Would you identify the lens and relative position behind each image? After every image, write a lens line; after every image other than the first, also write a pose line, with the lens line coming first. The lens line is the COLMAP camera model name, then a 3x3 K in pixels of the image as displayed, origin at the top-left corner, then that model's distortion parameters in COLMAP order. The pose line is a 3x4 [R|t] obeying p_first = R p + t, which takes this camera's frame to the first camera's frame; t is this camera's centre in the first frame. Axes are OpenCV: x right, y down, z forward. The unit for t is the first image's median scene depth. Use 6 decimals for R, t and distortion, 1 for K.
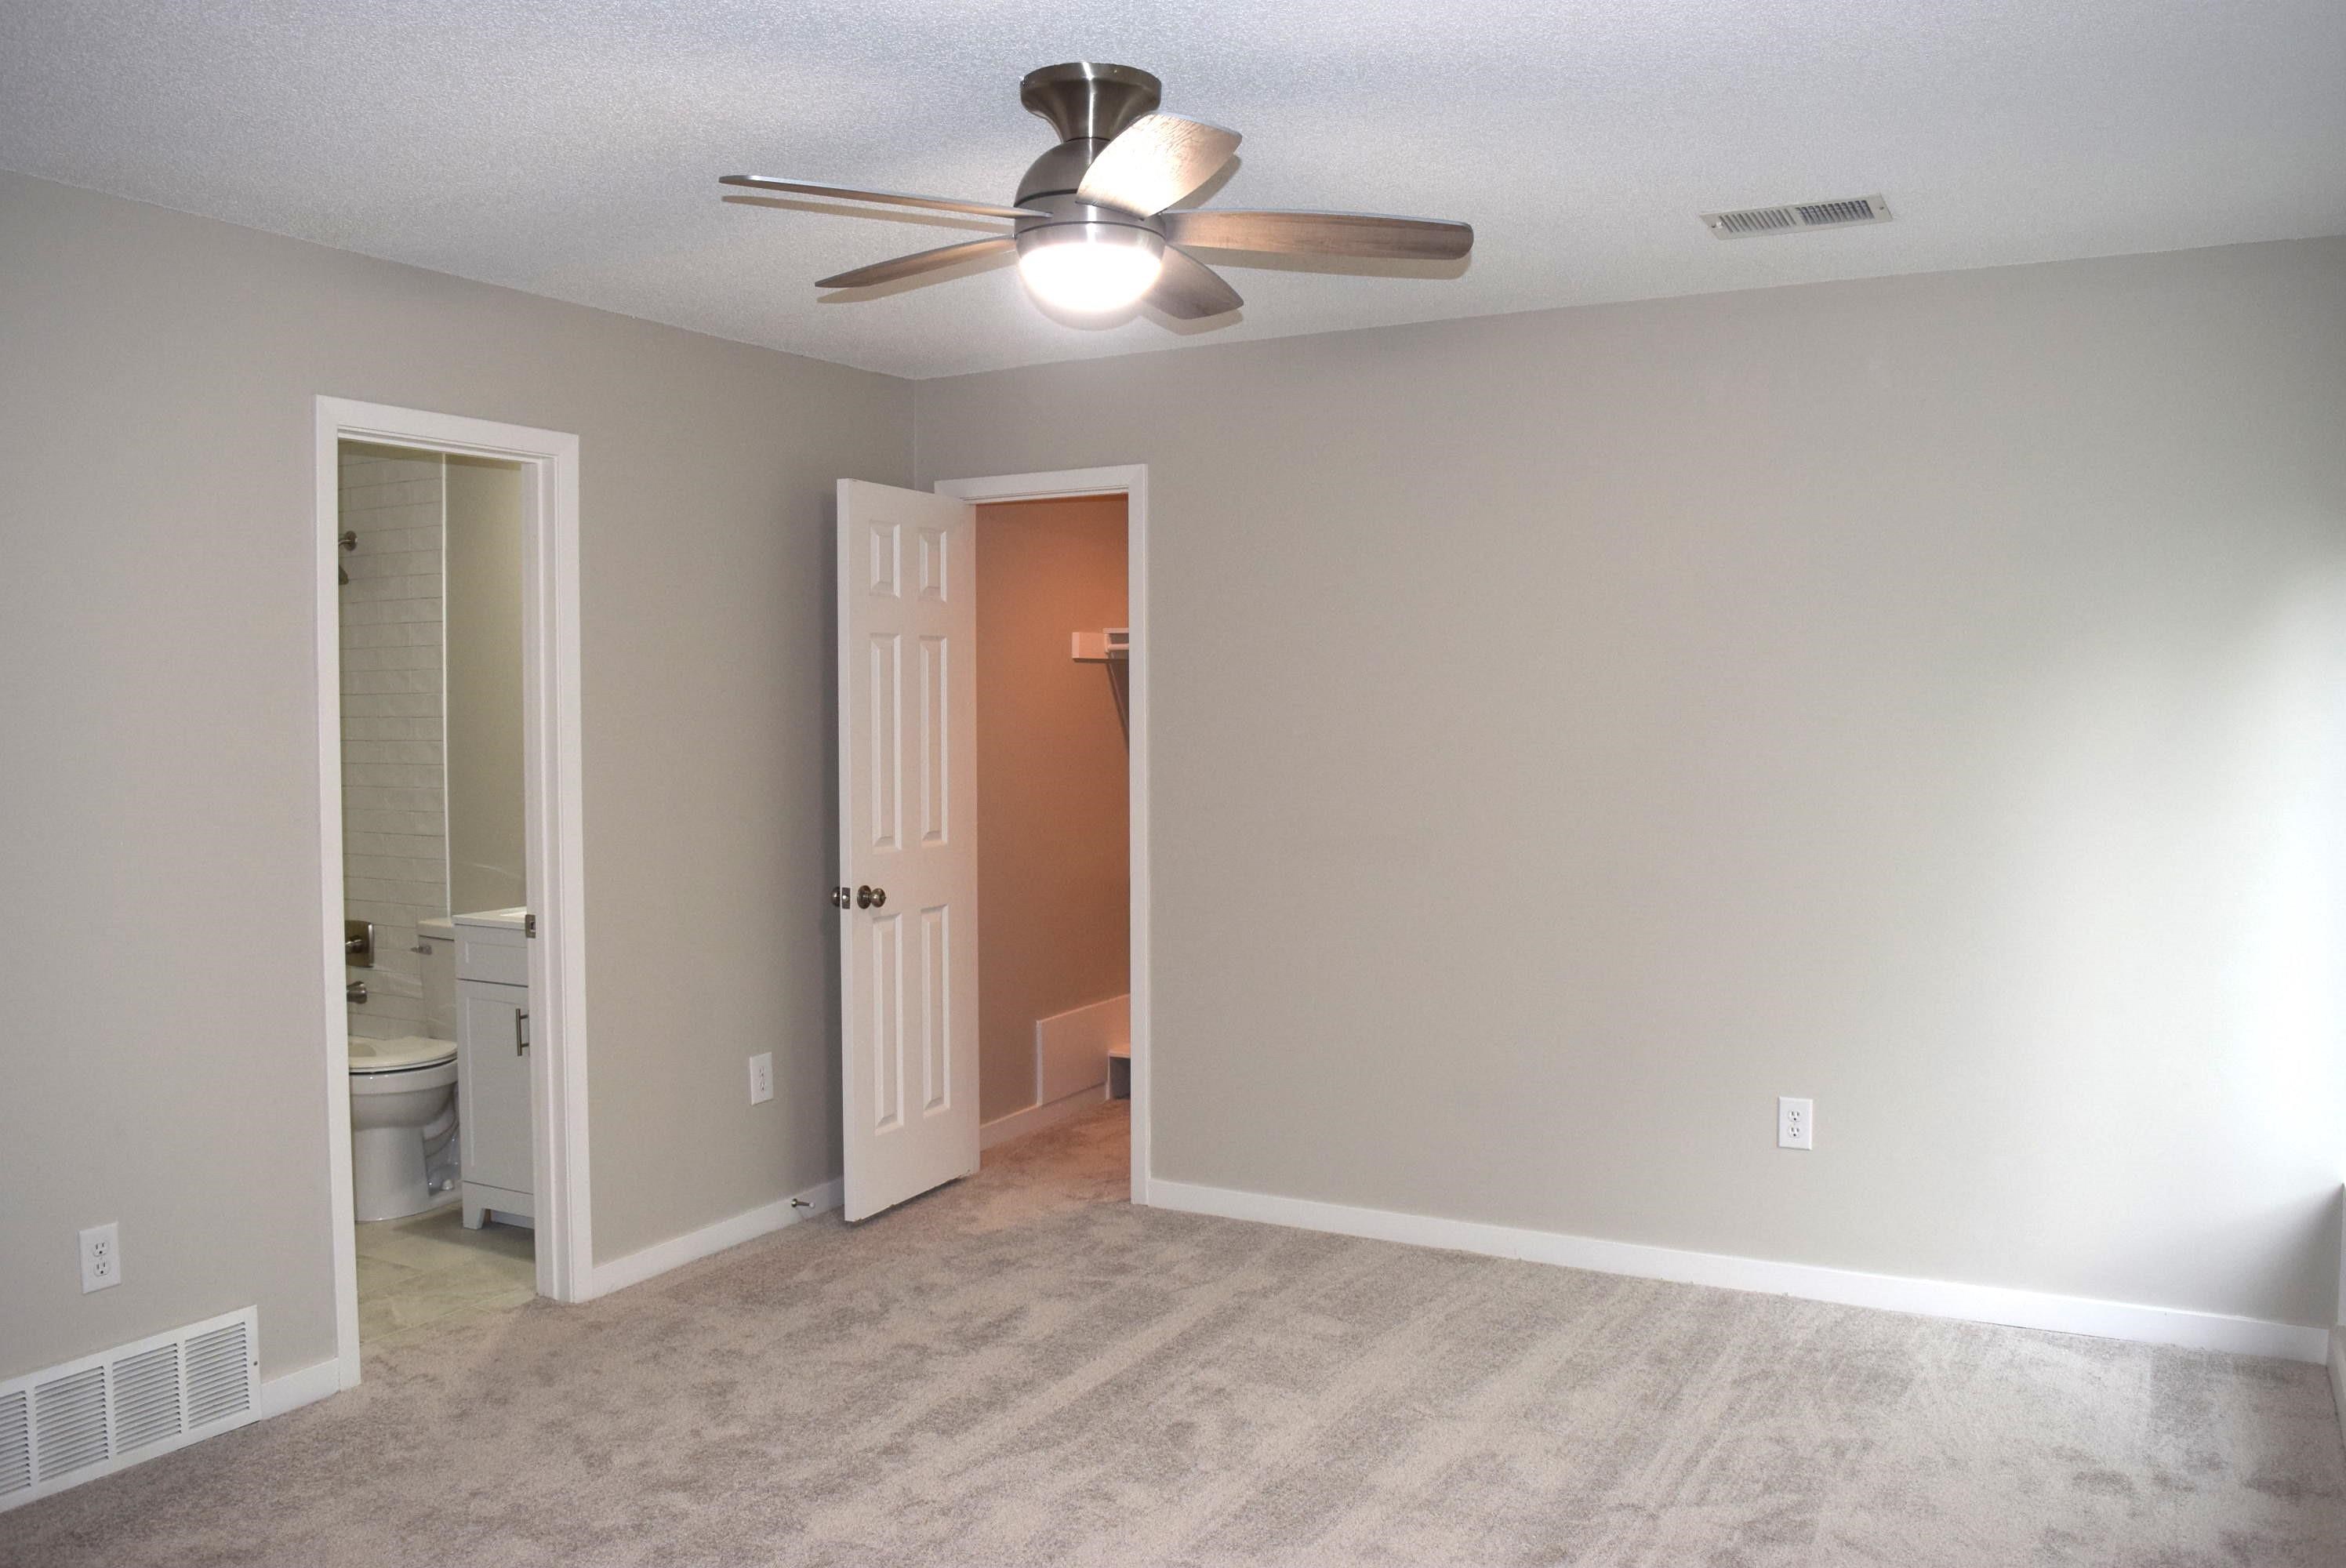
lens RADIAL K [[1853.2, 0, 1167.9], [0, 1853.2, 773.9], [0, 0, 1]] dist [-0.087914, 0.012004]
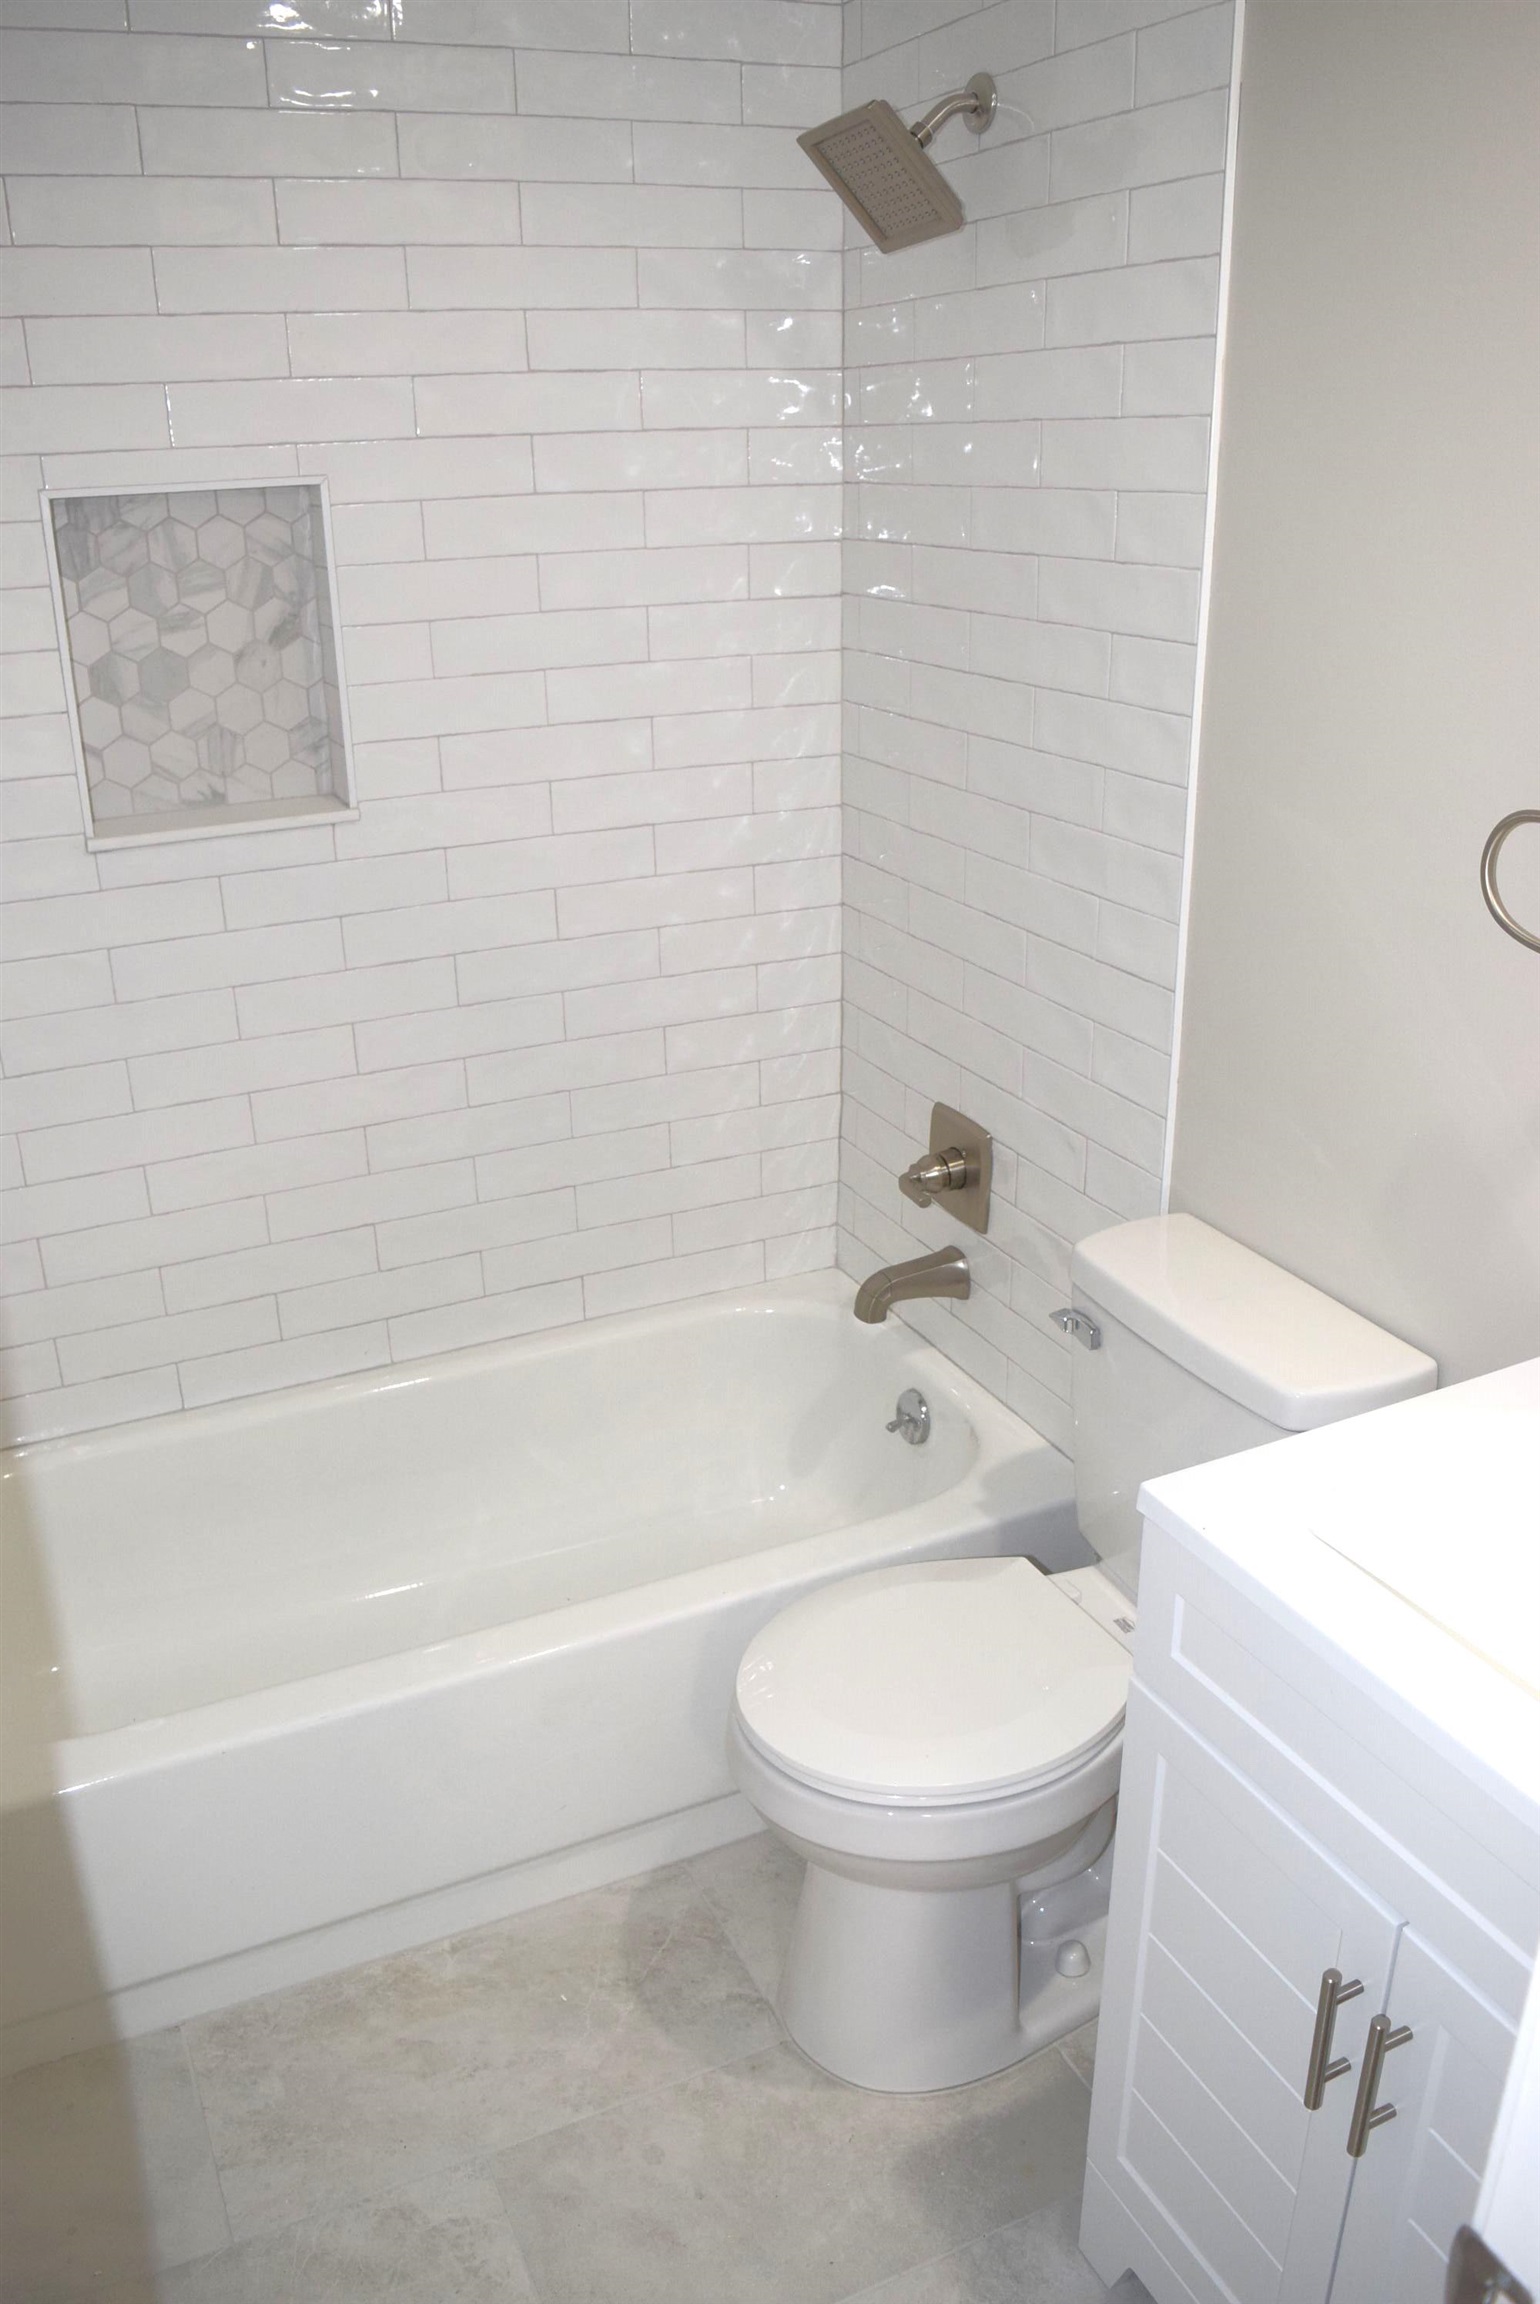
lens RADIAL K [[1820.1, 0, 768.1], [0, 1820.1, 1153.8], [0, 0, 1]] dist [-0.087914, 0.012004]
pose [[0.816543, 0.208581, -0.538286, -0.277606], [-0.014578, 0.939597, 0.341972, -0.057623], [0.577101, -0.271388, 0.770262, 0.710561]]
